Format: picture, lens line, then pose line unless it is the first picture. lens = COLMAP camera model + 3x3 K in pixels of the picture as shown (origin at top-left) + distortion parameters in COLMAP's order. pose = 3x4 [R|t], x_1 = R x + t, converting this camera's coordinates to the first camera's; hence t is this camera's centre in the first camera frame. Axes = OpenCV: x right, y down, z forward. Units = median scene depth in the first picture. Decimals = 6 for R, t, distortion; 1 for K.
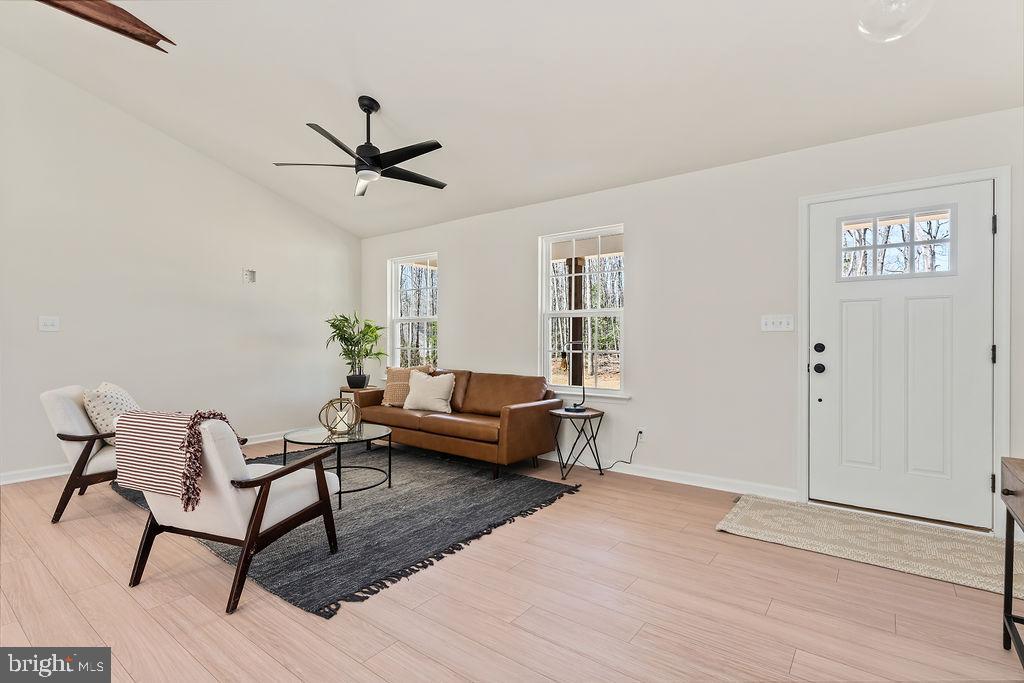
lens RADIAL K [[492.2, 0, 512.0], [0, 492.2, 341.5], [0, 0, 1]] dist [0.000031, 0.000167]
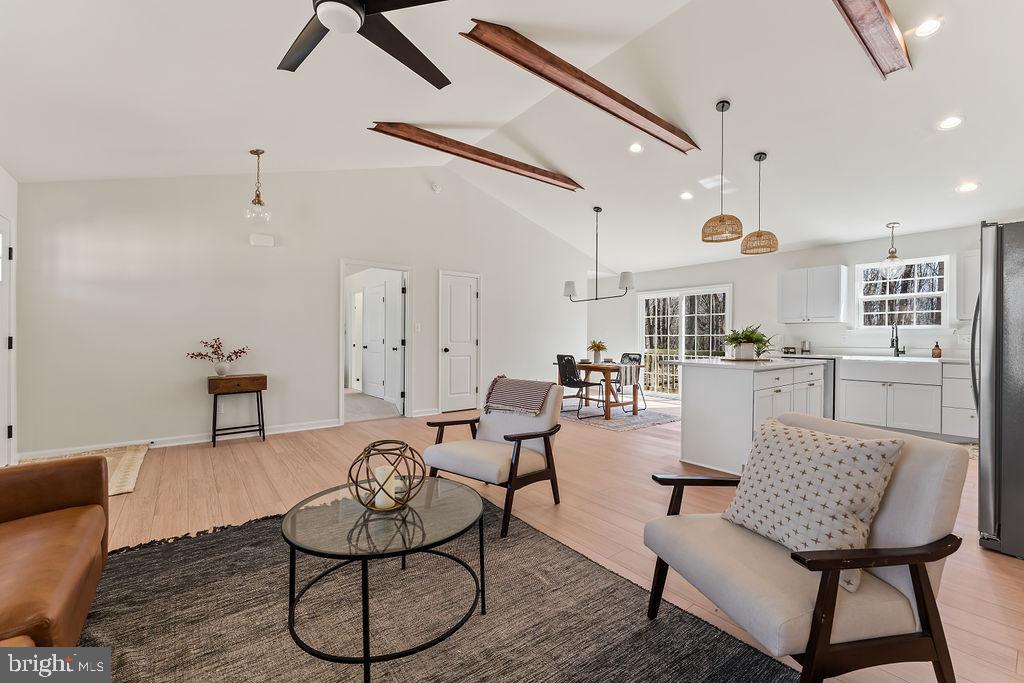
lens RADIAL K [[416.4, 0, 512.0], [0, 416.4, 341.5], [0, 0, 1]] dist [-0.001402, -0.000067]
pose [[-0.965925, -0.007529, 0.258713, -0.583717], [-0.006003, 0.999960, 0.006688, 0.000962], [-0.258753, 0.004907, -0.965931, 1.367049]]
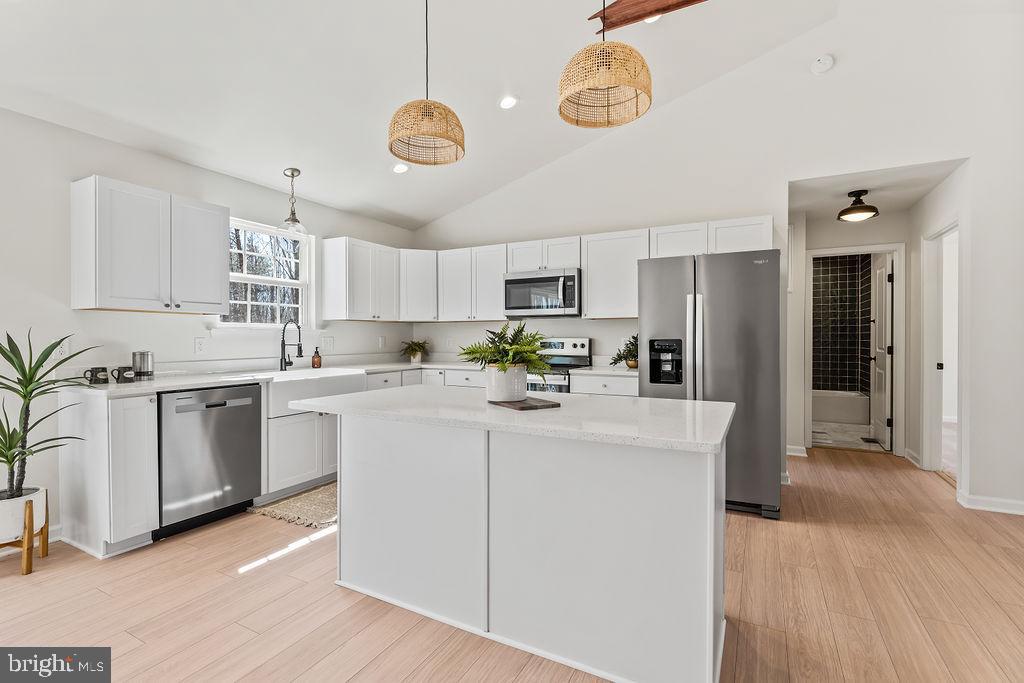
lens RADIAL K [[463.8, 0, 512.0], [0, 463.8, 341.5], [0, 0, 1]] dist [-0.001460, -0.000154]
pose [[0.161824, 0.007099, -0.986794, -0.361118], [-0.000055, 0.999974, 0.007185, -0.019087], [0.986820, -0.001109, 0.161820, 0.023014]]
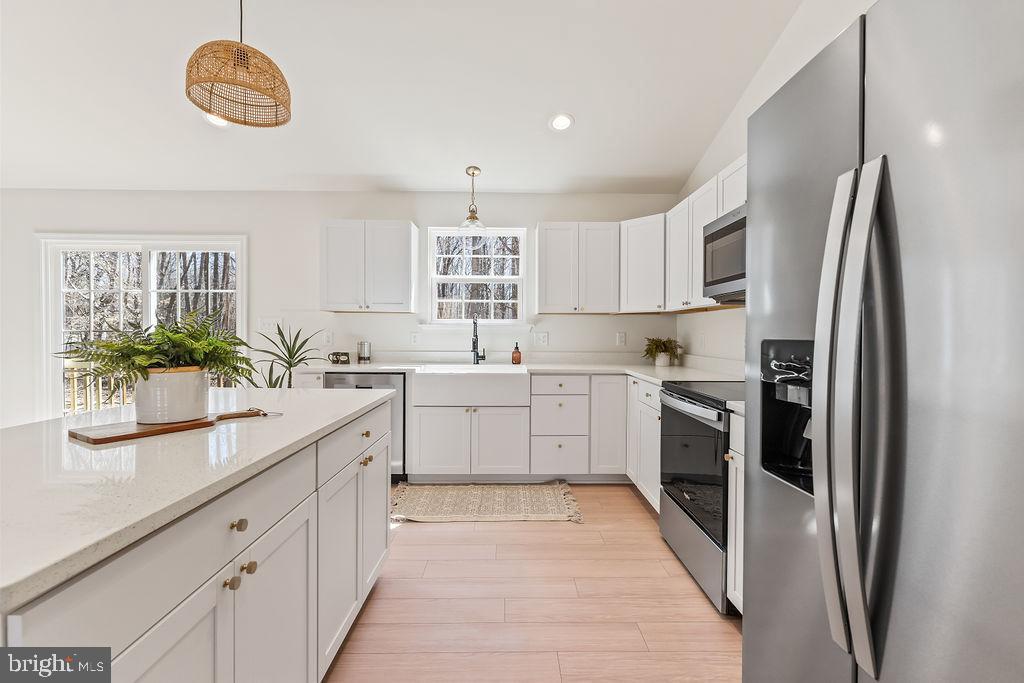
lens RADIAL K [[446.1, 0, 515.8], [0, 446.1, 341.3], [0, 0, 1]] dist [-0.000248, 0.000044]
pose [[-0.788267, 0.005746, -0.615307, -0.899668], [-0.007080, 0.999806, 0.018406, -0.019780], [0.615293, 0.018865, -0.788073, 0.564952]]
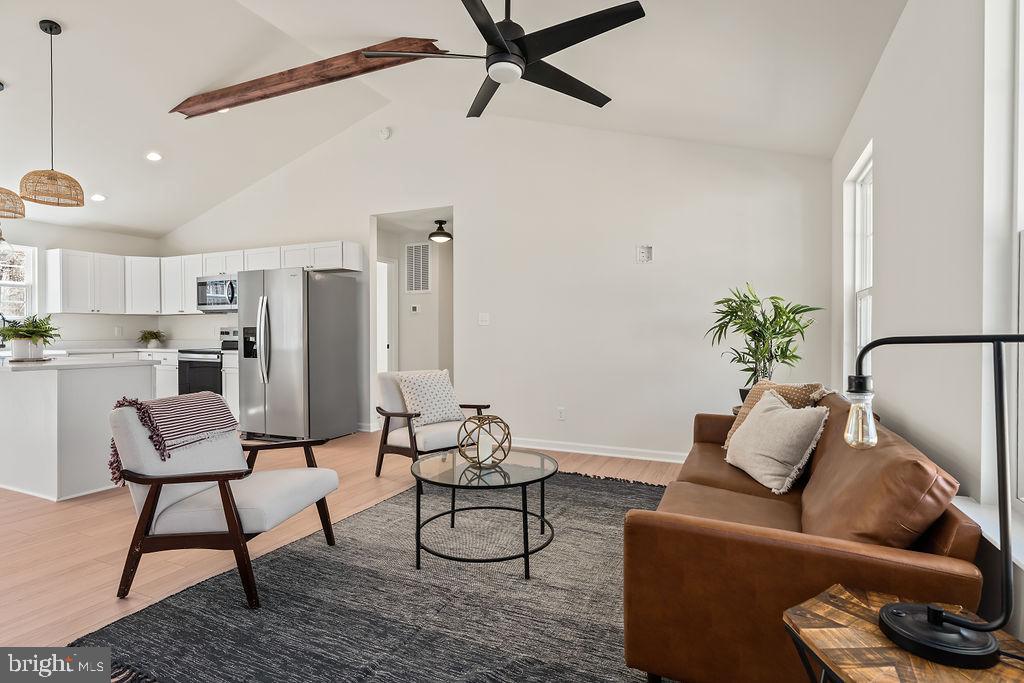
lens RADIAL K [[513.4, 0, 514.0], [0, 513.4, 337.5], [0, 0, 1]] dist [-0.000138, 0.000151]
pose [[0.218672, 0.008101, -0.975765, 0.355829], [-0.000660, 0.999967, 0.008155, -0.000783], [0.975798, -0.001139, 0.218670, 0.856504]]
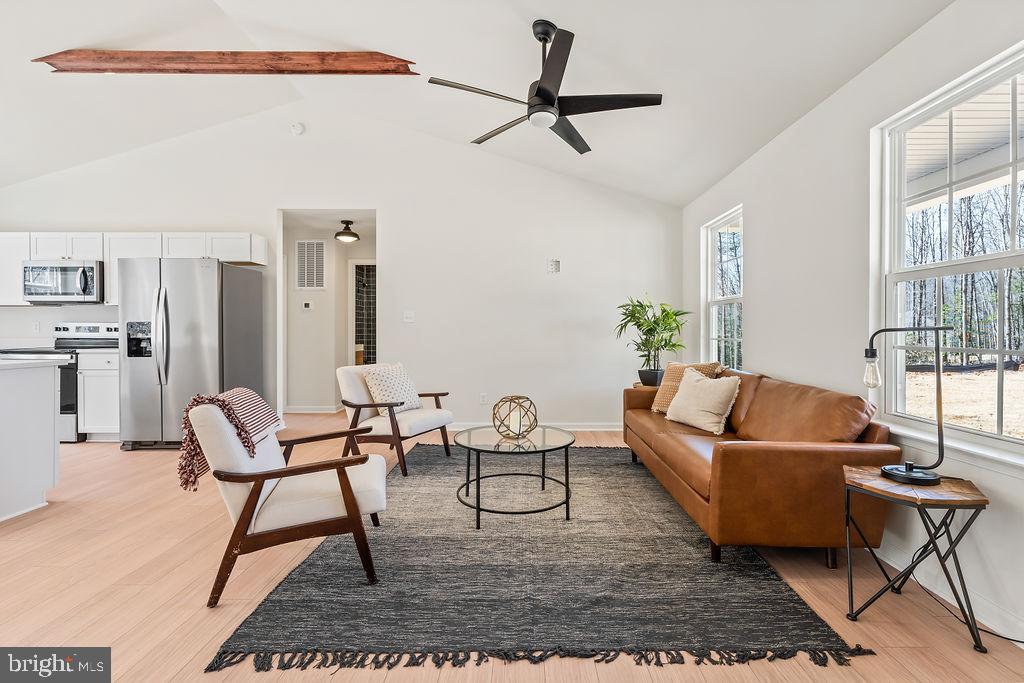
lens RADIAL K [[471.2, 0, 521.4], [0, 471.2, 333.3], [0, 0, 1]] dist [-0.002565, -0.000448]
pose [[0.603816, 0.003146, -0.797118, 0.291185], [-0.001177, 0.999995, 0.003055, 0.005427], [0.797123, -0.000906, 0.603816, 0.507196]]
